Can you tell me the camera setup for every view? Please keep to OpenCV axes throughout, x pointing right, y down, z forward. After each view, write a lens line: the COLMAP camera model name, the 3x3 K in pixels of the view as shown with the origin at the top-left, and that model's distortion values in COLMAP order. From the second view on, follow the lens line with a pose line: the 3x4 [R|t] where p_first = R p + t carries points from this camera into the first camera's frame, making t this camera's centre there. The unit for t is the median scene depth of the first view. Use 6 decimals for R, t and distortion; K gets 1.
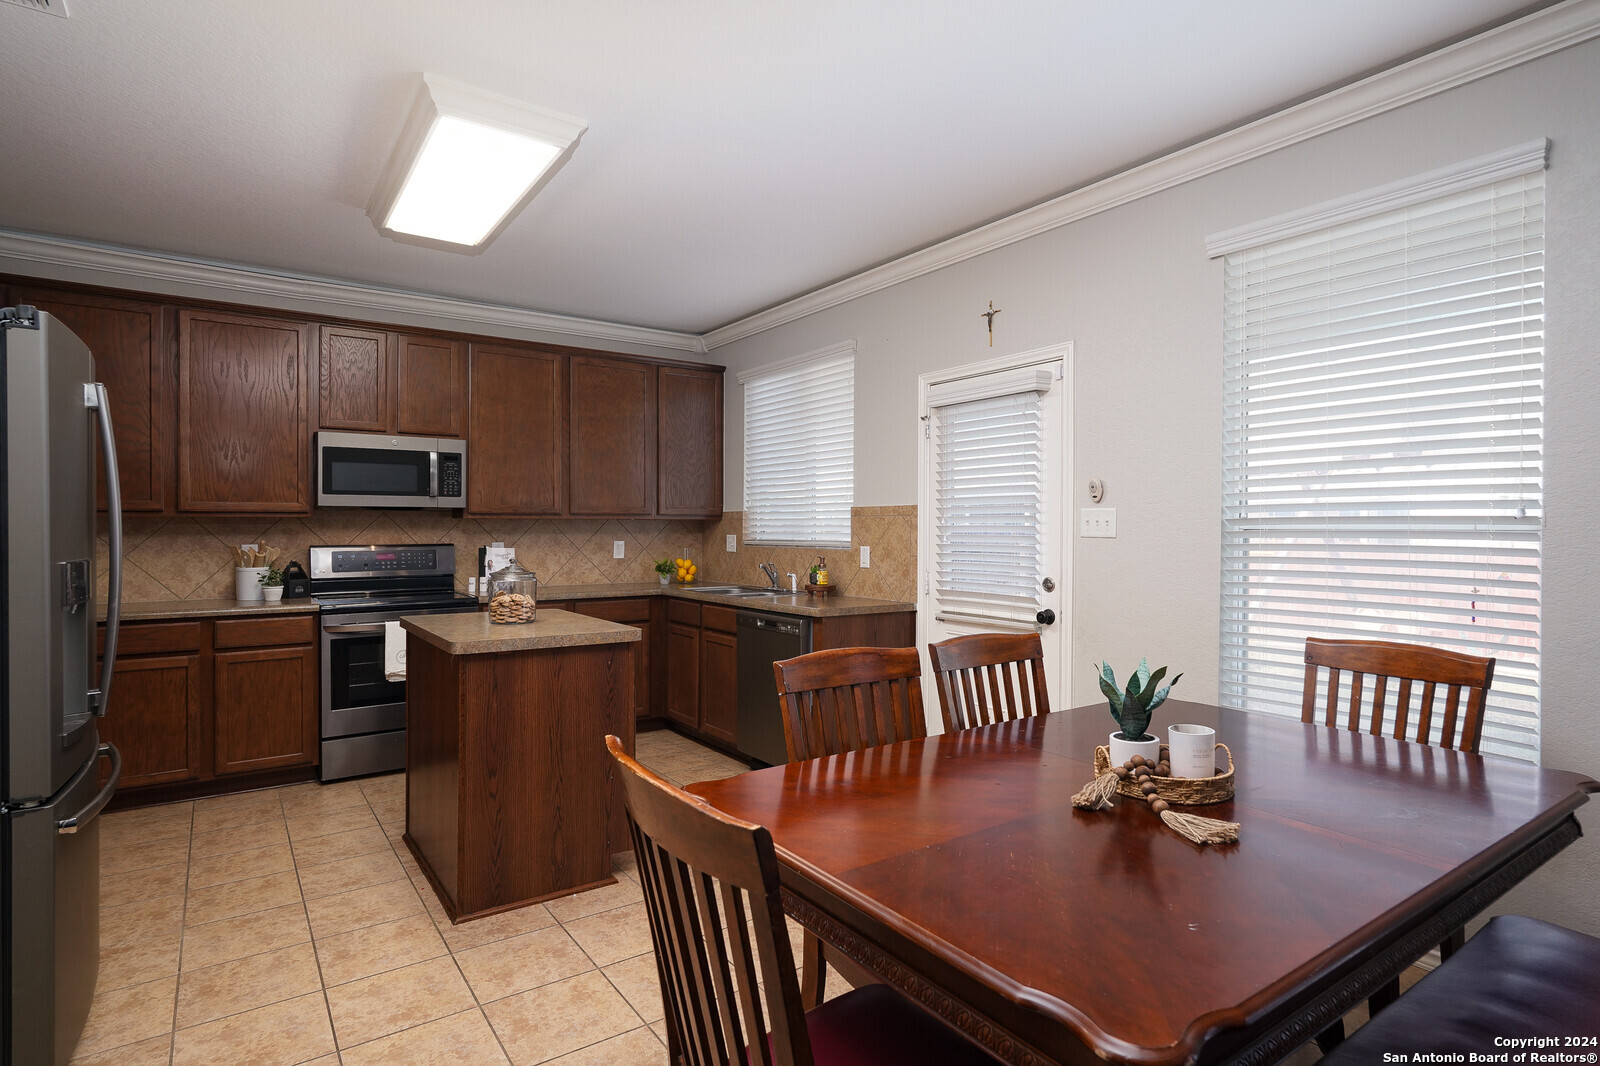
lens RADIAL K [[813.3, 0, 787.3], [0, 813.3, 524.7], [0, 0, 1]] dist [0.001048, 0.000518]
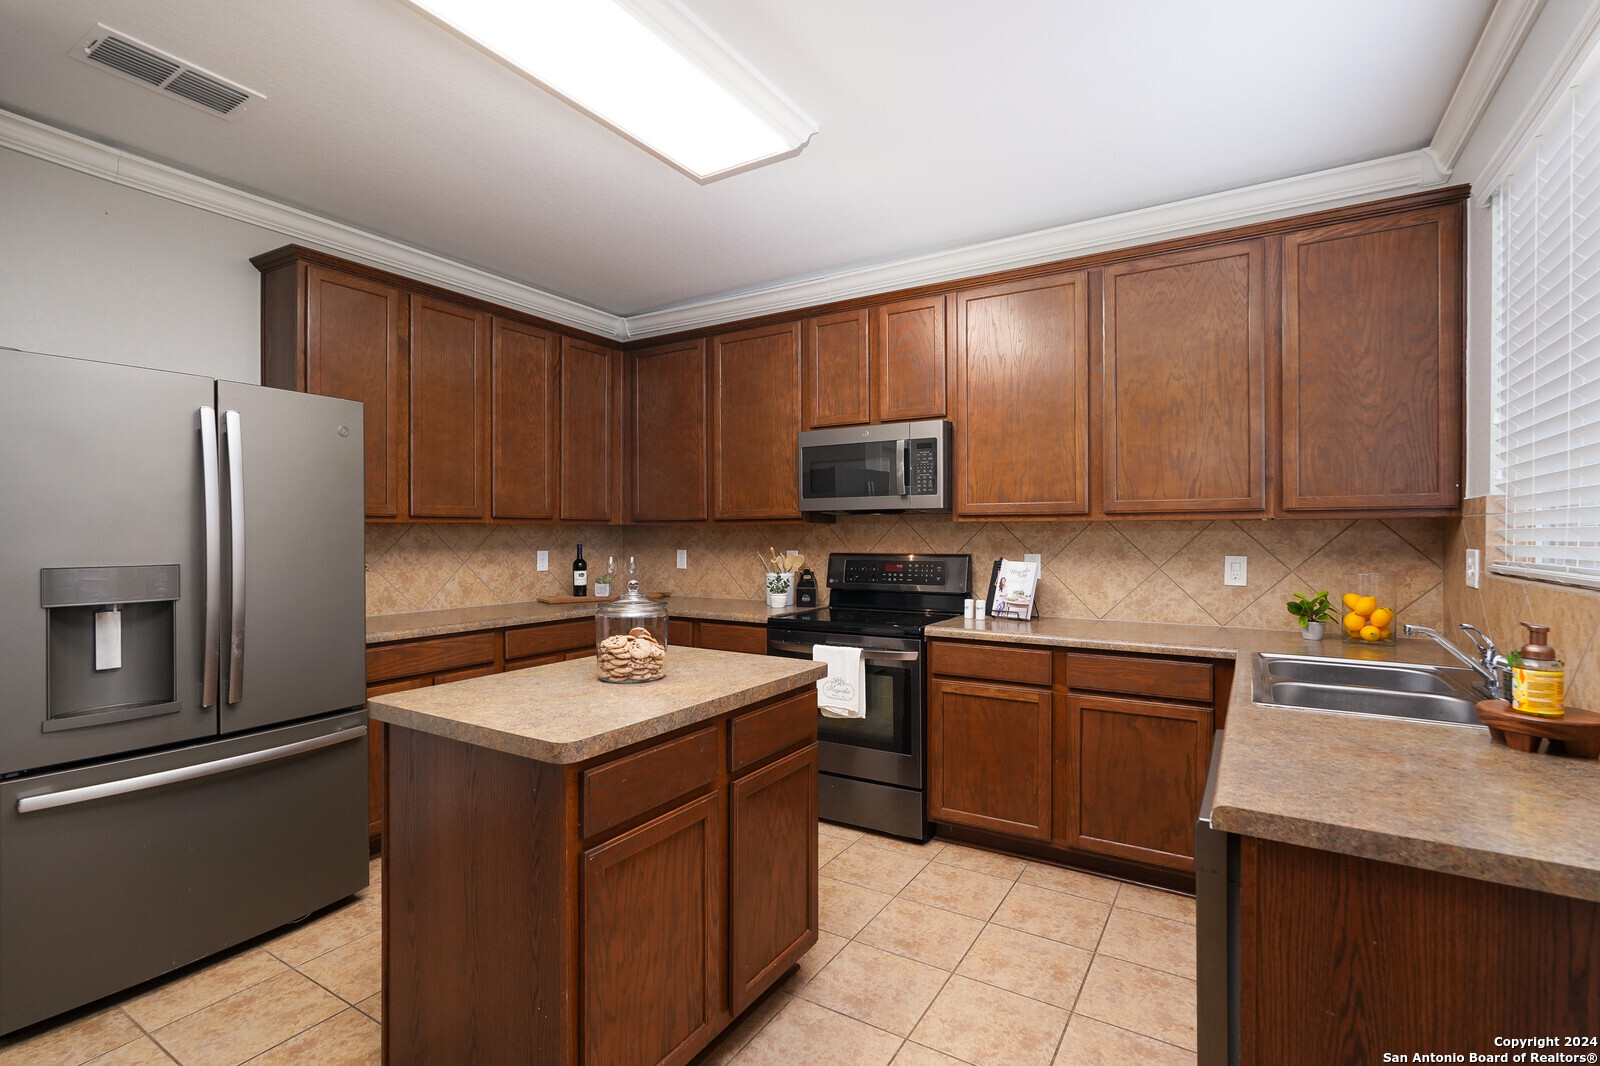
lens RADIAL K [[730.2, 0, 802.9], [0, 730.2, 532.8], [0, 0, 1]] dist [-0.006166, 0.003242]
pose [[0.412797, -0.002160, -0.910820, 0.190893], [0.004386, 0.999990, -0.000384, 0.002258], [0.910812, -0.003836, 0.412803, 0.643922]]
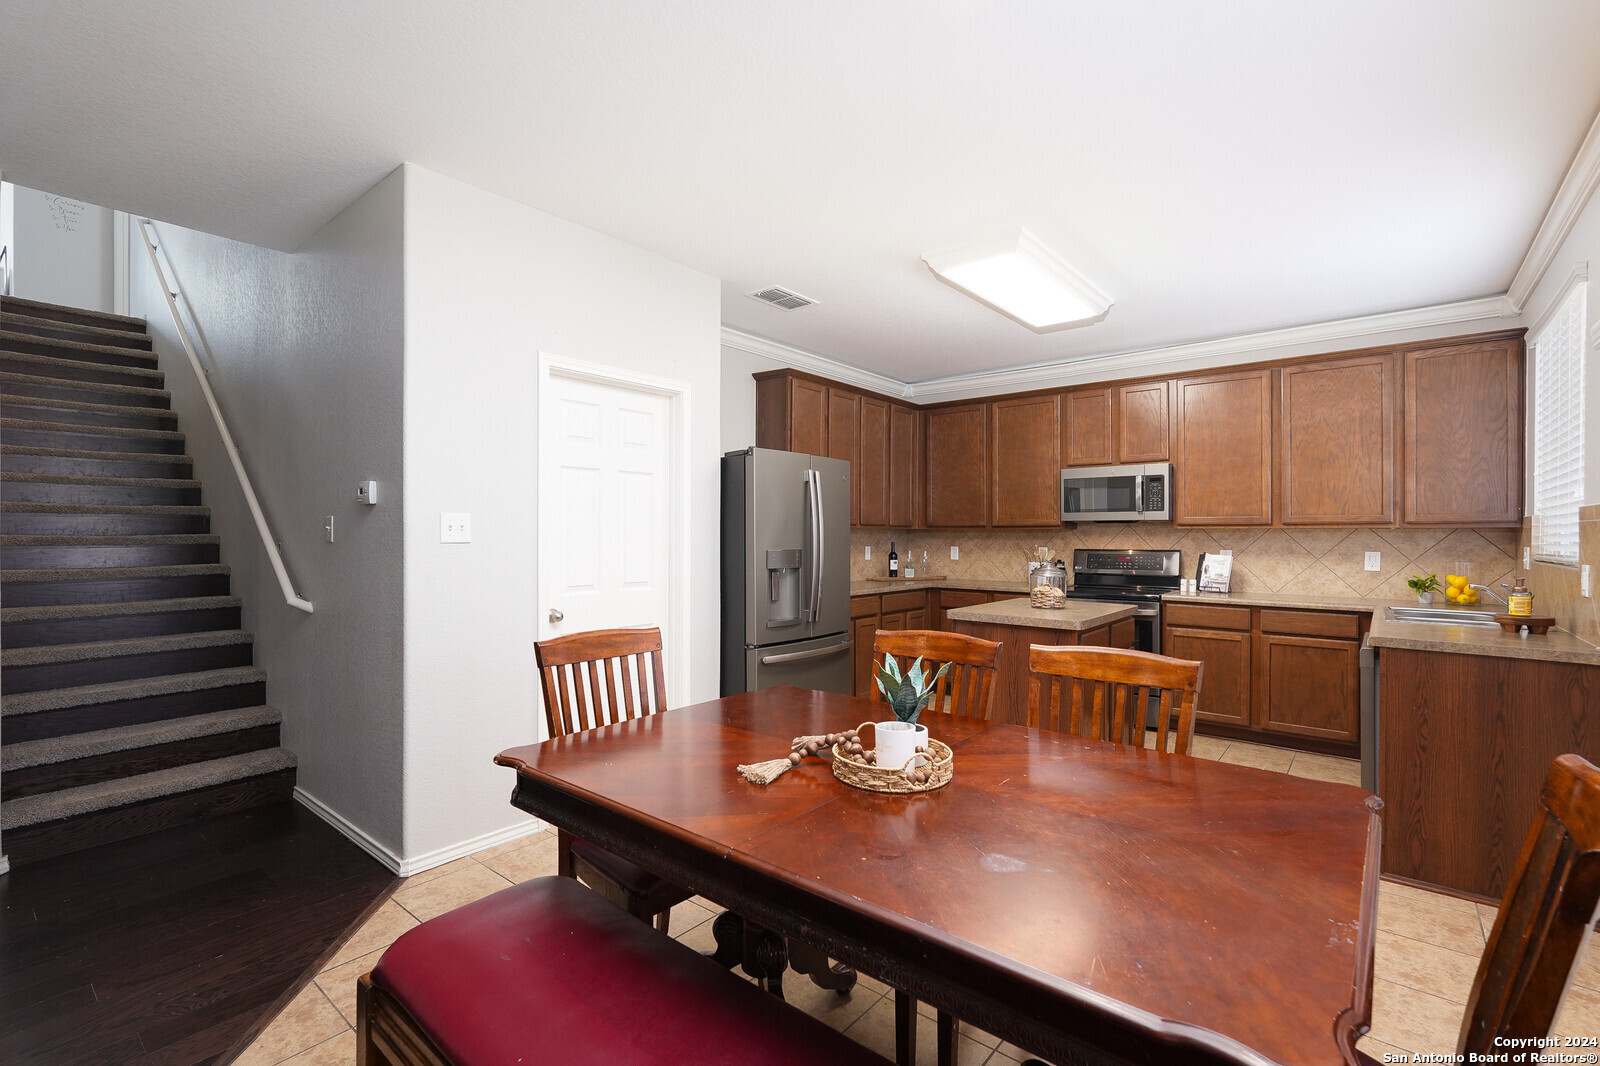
lens RADIAL K [[707.5, 0, 832.1], [0, 707.5, 532.5], [0, 0, 1]] dist [0.002509, 0.001688]
pose [[0.311352, -0.003358, -0.950289, 0.472268], [-0.000751, 0.999993, -0.003779, 0.002178], [0.950294, 0.001890, 0.311347, 0.225780]]
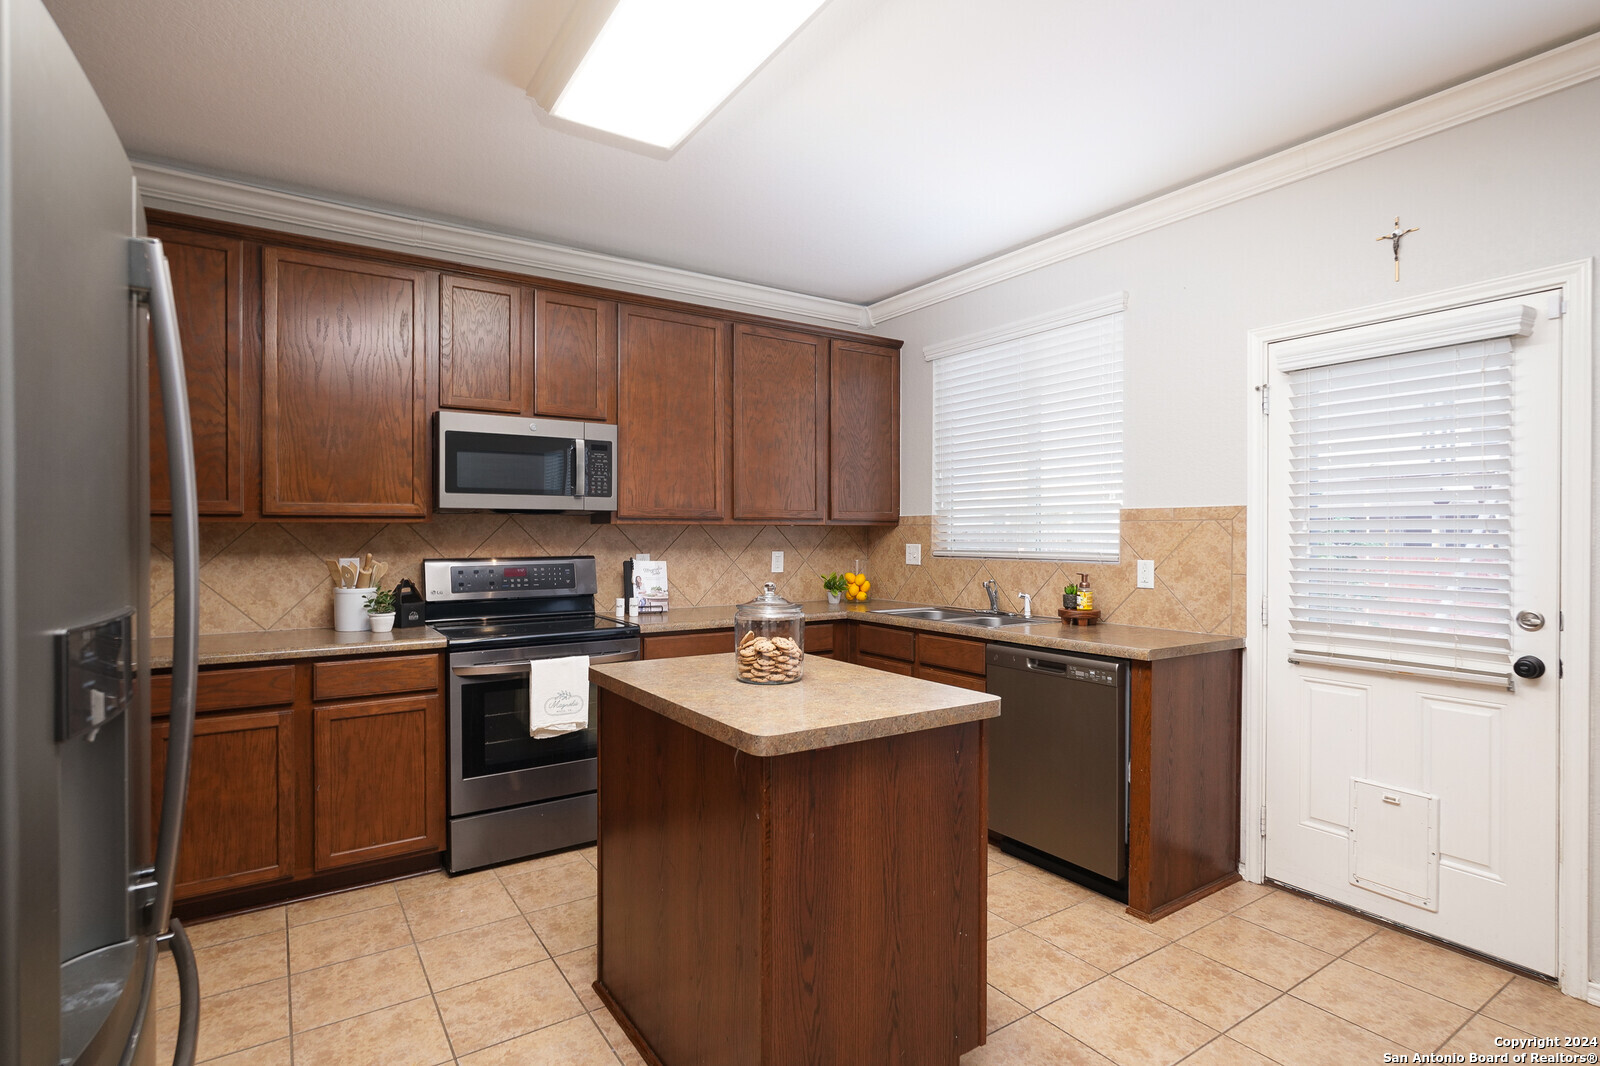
lens RADIAL K [[785.4, 0, 804.2], [0, 785.4, 532.3], [0, 0, 1]] dist [-0.008185, 0.006253]
pose [[0.999895, -0.000577, -0.014485, -0.219113], [0.000605, 0.999998, 0.001900, -0.001373], [0.014484, -0.001908, 0.999893, 0.261548]]
